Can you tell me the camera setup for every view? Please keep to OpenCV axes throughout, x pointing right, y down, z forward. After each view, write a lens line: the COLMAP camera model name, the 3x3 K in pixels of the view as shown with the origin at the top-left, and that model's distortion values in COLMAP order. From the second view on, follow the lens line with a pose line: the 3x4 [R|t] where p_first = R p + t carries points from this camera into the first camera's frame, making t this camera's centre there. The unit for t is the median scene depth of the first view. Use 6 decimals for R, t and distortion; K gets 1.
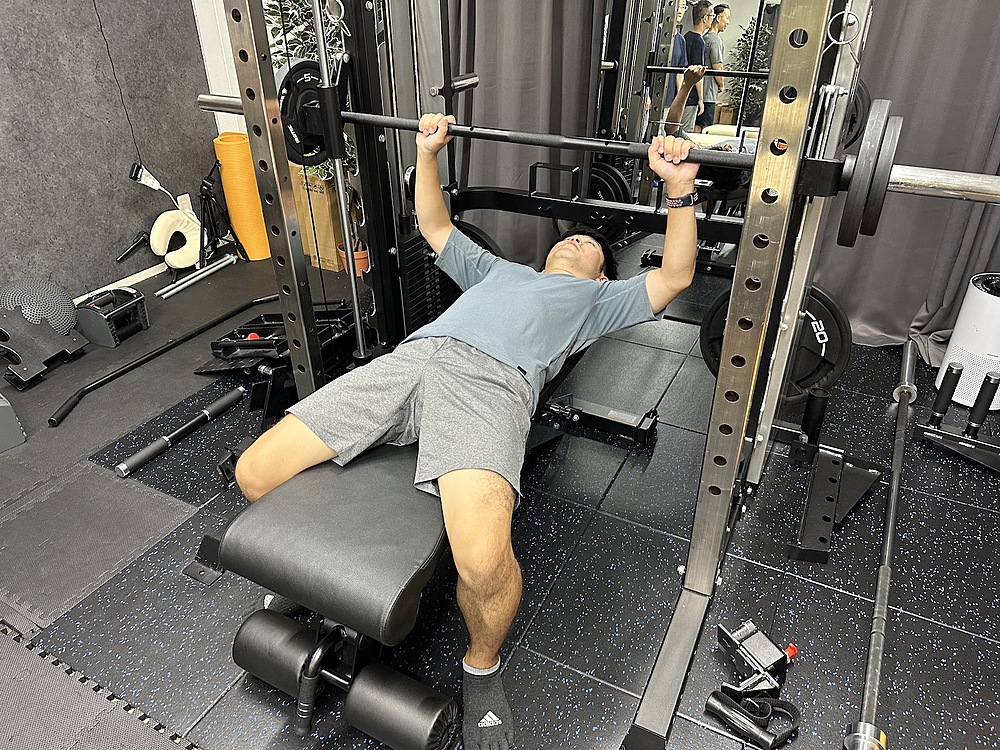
lens RADIAL K [[693.7, 0, 484.7], [0, 693.7, 368.3], [0, 0, 1]] dist [0.065473, -0.056101]
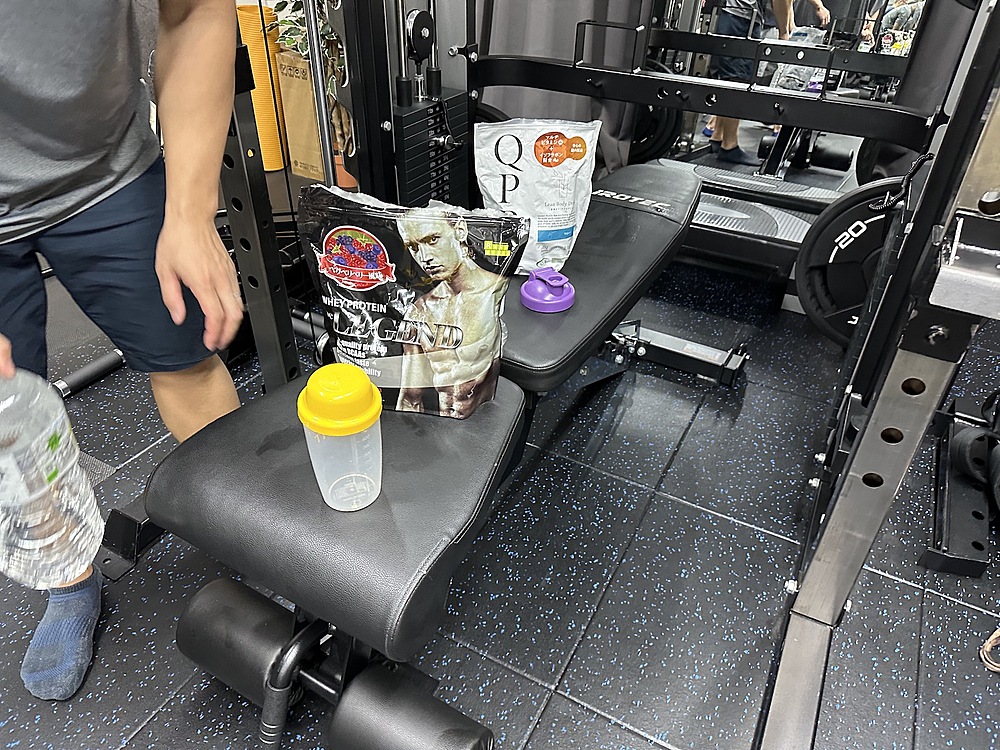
lens RADIAL K [[706.2, 0, 500.0], [0, 706.2, 375.0], [0, 0, 1]] dist [0.037775, 0.001942]
pose [[0.999027, 0.035179, 0.026580, -0.024421], [-0.037097, 0.996455, 0.075504, 0.027046], [-0.023830, -0.076417, 0.996791, 0.234441]]
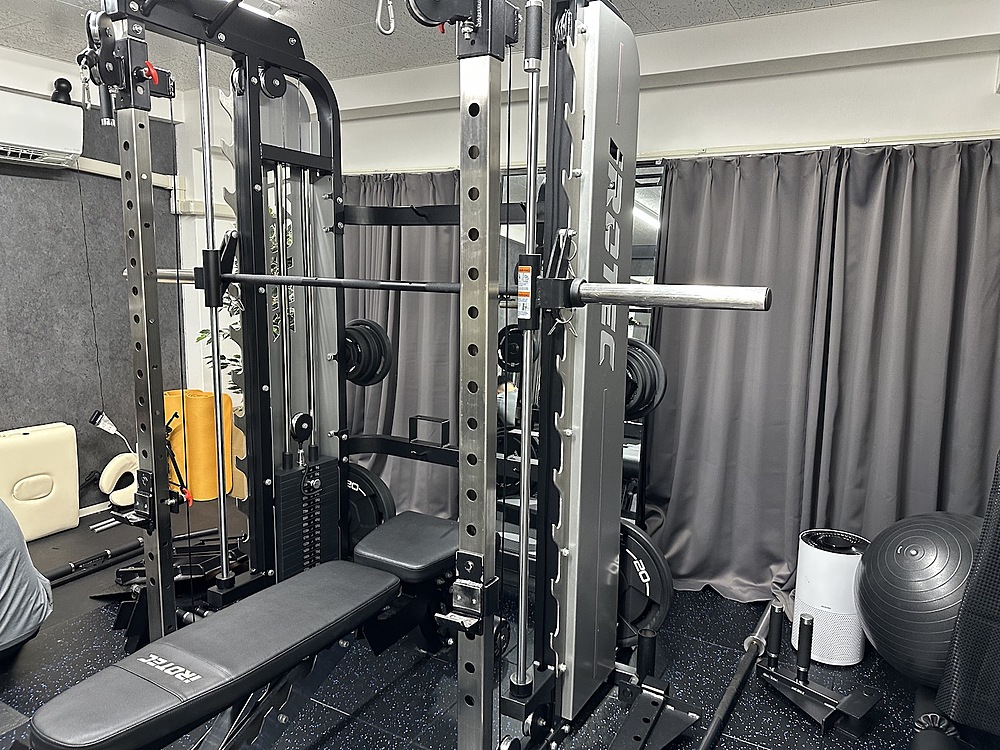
lens RADIAL K [[704.7, 0, 500.0], [0, 704.7, 375.0], [0, 0, 1]] dist [0.036492, -0.048649]
pose [[0.998833, 0.036920, -0.031138, 0.259608], [-0.045912, 0.925931, -0.374892, 0.079521], [0.014991, 0.375884, 0.926545, -0.113207]]
